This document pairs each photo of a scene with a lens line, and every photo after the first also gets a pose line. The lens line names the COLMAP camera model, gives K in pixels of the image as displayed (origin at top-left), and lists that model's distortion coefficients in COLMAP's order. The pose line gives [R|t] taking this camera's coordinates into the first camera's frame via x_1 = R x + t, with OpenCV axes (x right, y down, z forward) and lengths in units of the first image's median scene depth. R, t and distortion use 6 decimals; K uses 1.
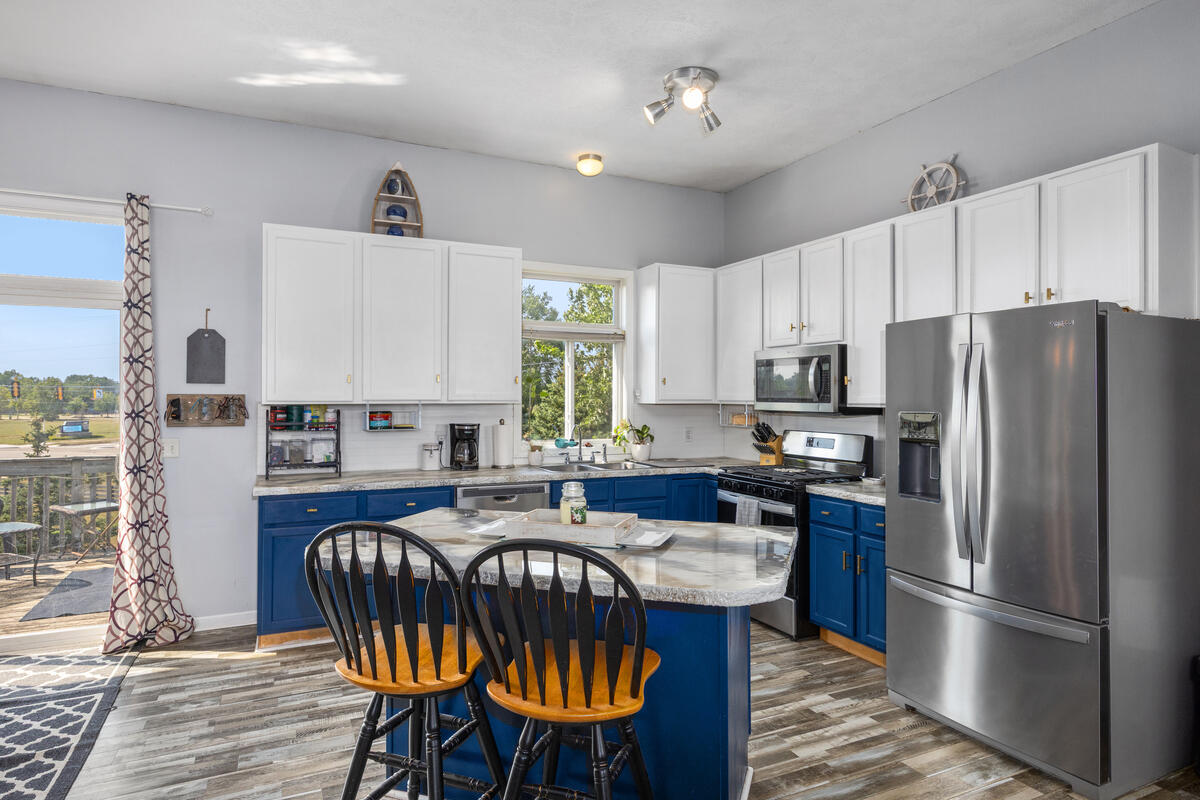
lens RADIAL K [[685.4, 0, 601.7], [0, 685.4, 394.3], [0, 0, 1]] dist [0.003607, -0.002869]
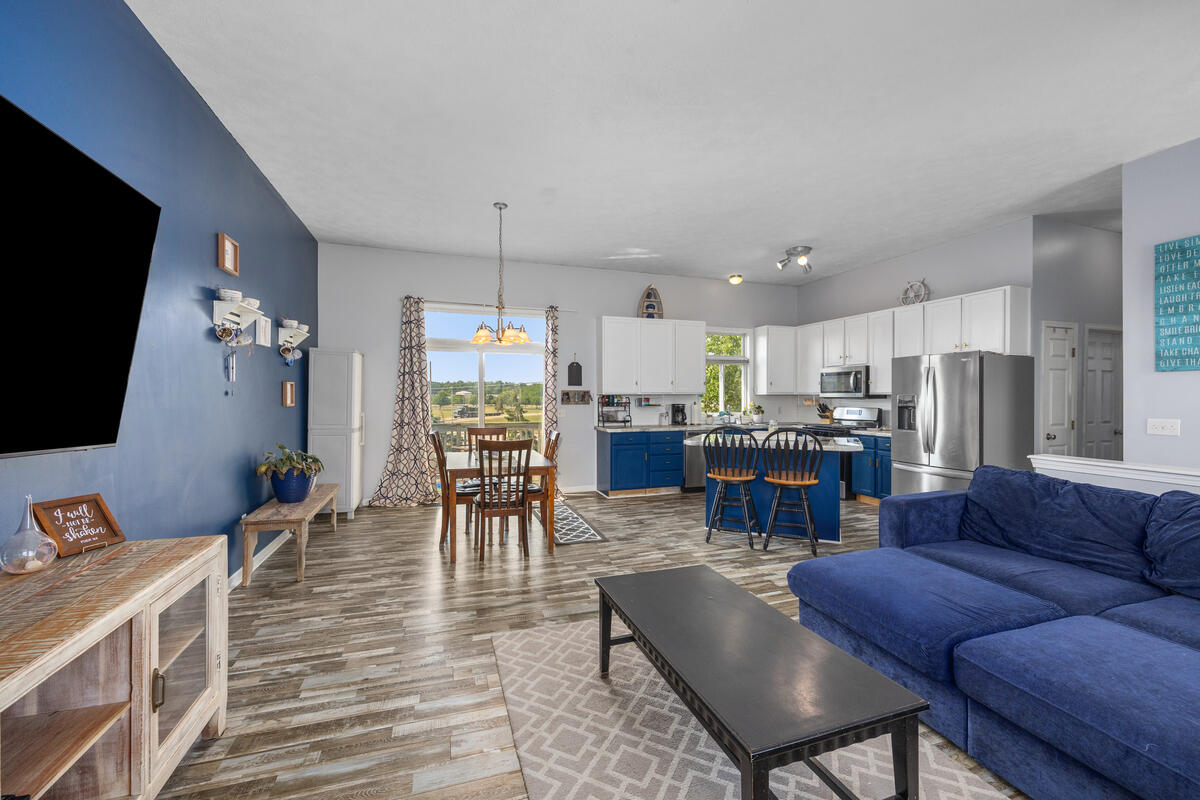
lens RADIAL K [[481.9, 0, 601.3], [0, 481.9, 400.1], [0, 0, 1]] dist [-0.000932, 0.000037]
pose [[0.992853, -0.002736, -0.119312, -0.315918], [0.004179, 0.999921, 0.011850, 0.014904], [0.119270, -0.012264, 0.992786, -0.637608]]
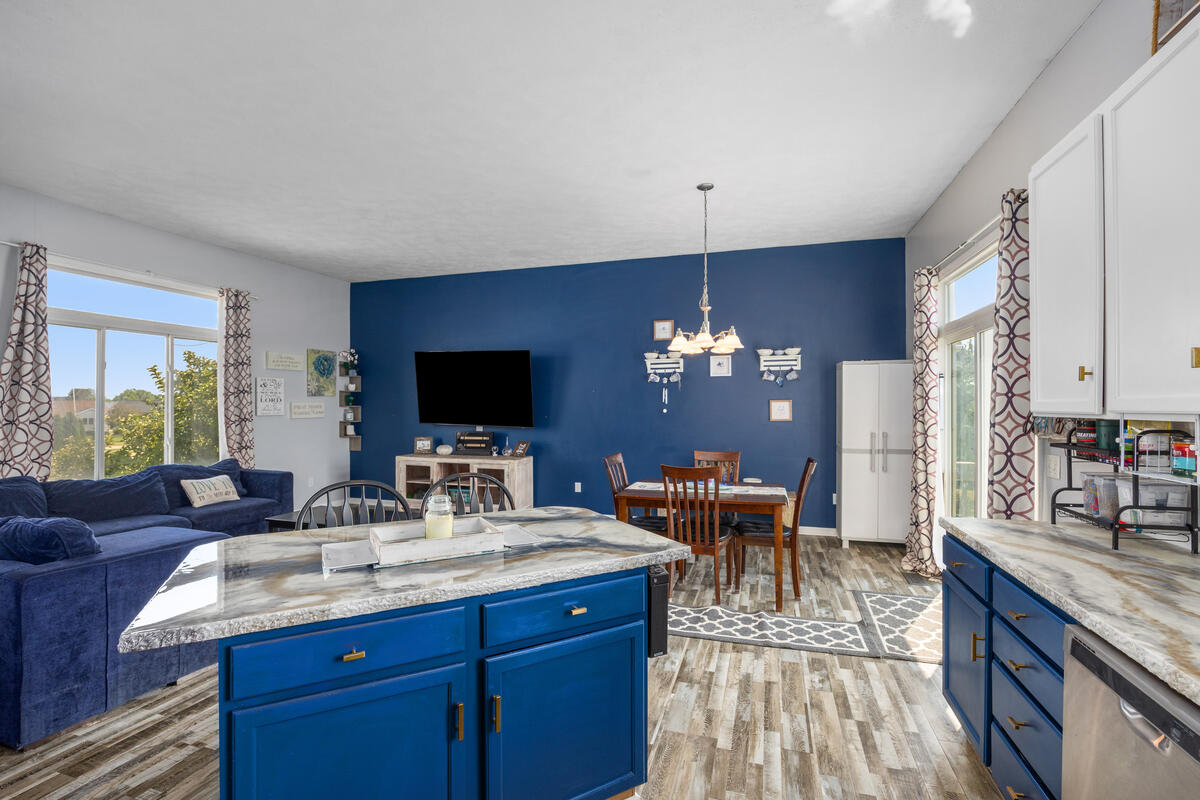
lens RADIAL K [[529.4, 0, 619.5], [0, 529.4, 405.3], [0, 0, 1]] dist [-0.000873, -0.000167]
pose [[-0.657031, -0.005425, -0.753844, 0.223995], [0.000259, 0.999972, -0.007422, 0.006889], [0.753863, -0.005072, -0.657012, 1.074117]]
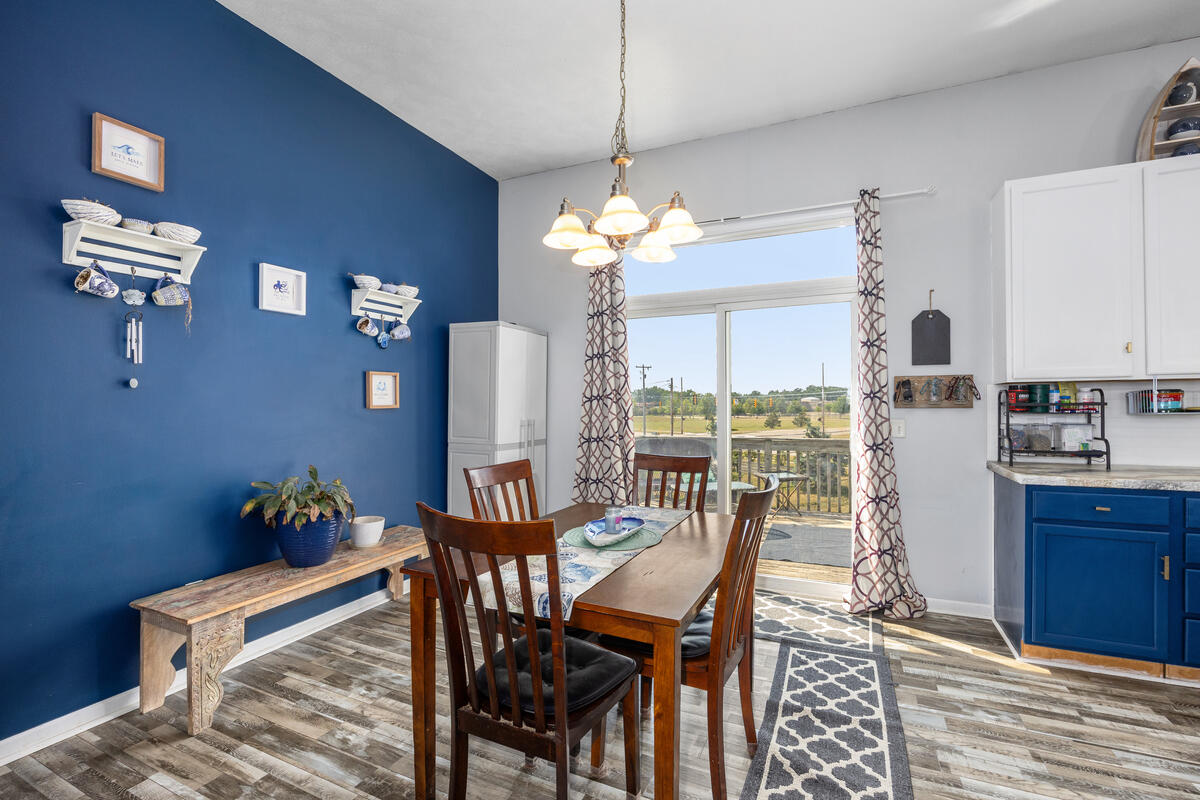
lens RADIAL K [[525.8, 0, 605.4], [0, 525.8, 403.6], [0, 0, 1]] dist [-0.009187, -0.000514]
pose [[0.645836, -0.009650, -0.763415, -0.322152], [0.011905, 0.999926, -0.002568, 0.039513], [0.763383, -0.007430, 0.645903, 0.157401]]
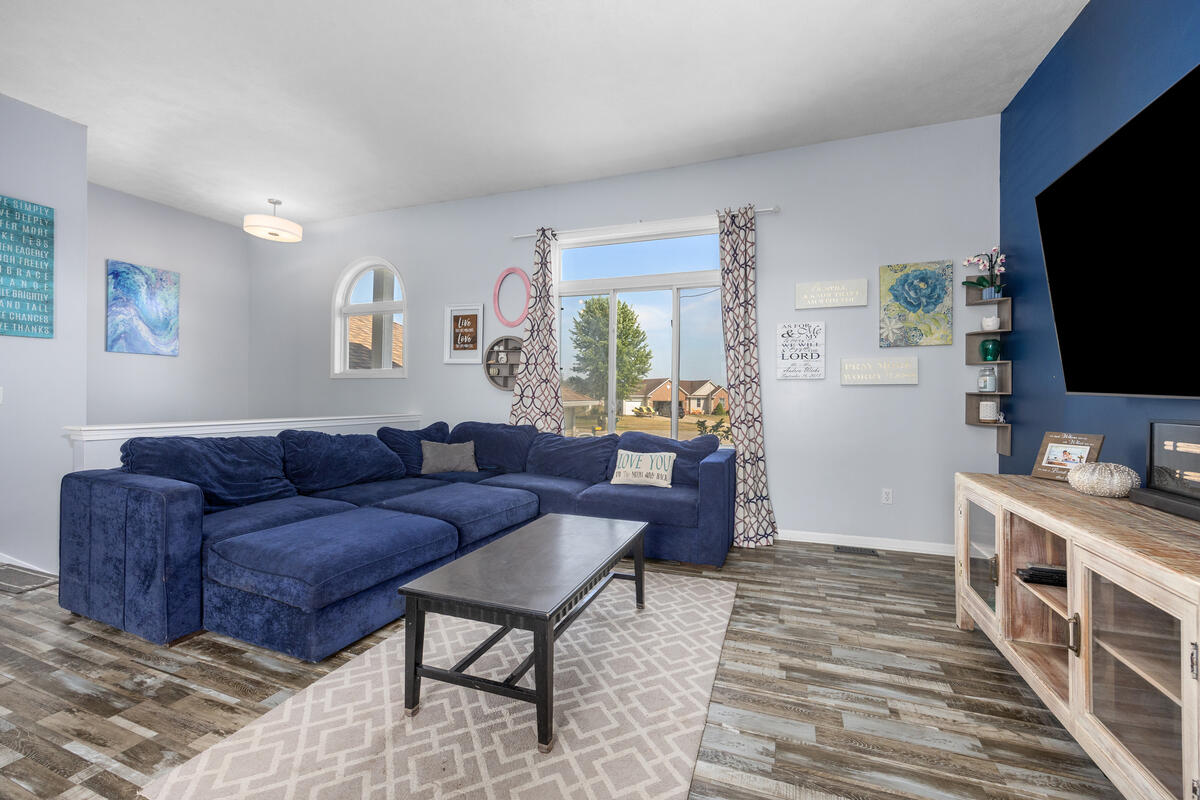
lens RADIAL K [[481.9, 0, 621.8], [0, 481.9, 391.1], [0, 0, 1]] dist [-0.000932, 0.000037]
pose [[-0.705964, -0.005077, 0.708229, -0.708121], [-0.014918, 0.999859, -0.007702, 0.062618], [-0.708091, -0.016003, -0.705940, 0.179032]]
